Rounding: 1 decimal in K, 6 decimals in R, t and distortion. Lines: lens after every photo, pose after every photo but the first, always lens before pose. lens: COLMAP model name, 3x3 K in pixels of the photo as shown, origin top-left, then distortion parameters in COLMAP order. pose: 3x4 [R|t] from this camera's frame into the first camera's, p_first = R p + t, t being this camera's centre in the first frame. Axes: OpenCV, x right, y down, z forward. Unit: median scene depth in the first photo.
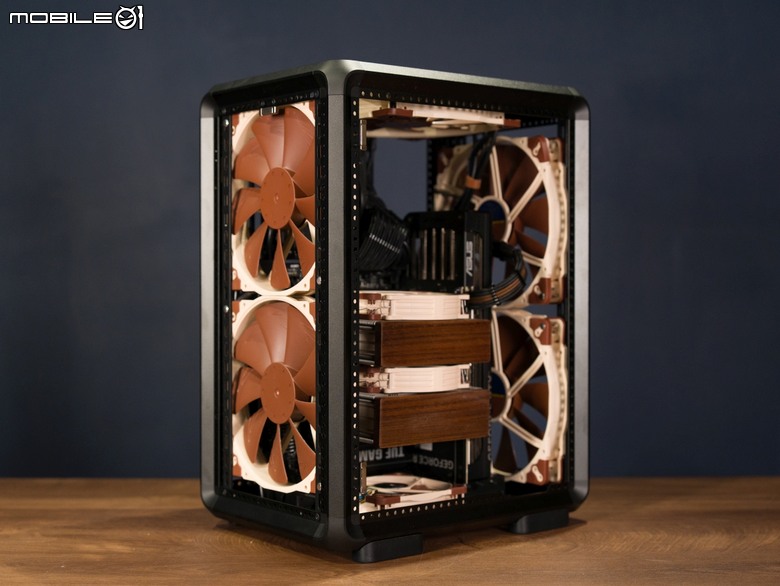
lens RADIAL K [[1254.1, 0, 390.0], [0, 1254.1, 293.0], [0, 0, 1]] dist [0.003900, 0.056232]
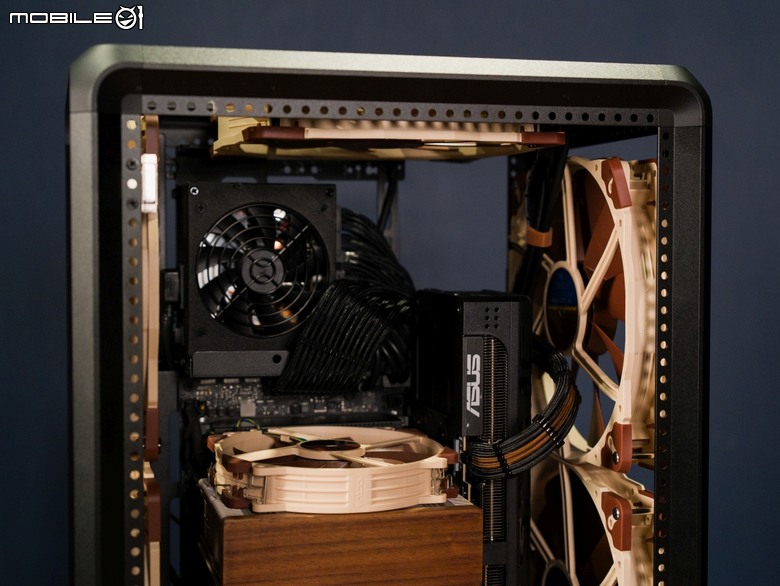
lens RADIAL K [[1254.1, 0, 390.0], [0, 1254.1, 293.0], [0, 0, 1]] dist [0.003900, 0.056232]
pose [[0.921906, 0.019322, -0.386931, 0.238463], [-0.008386, 0.999517, 0.029932, -0.082808], [0.387322, -0.024350, 0.921623, 0.469835]]
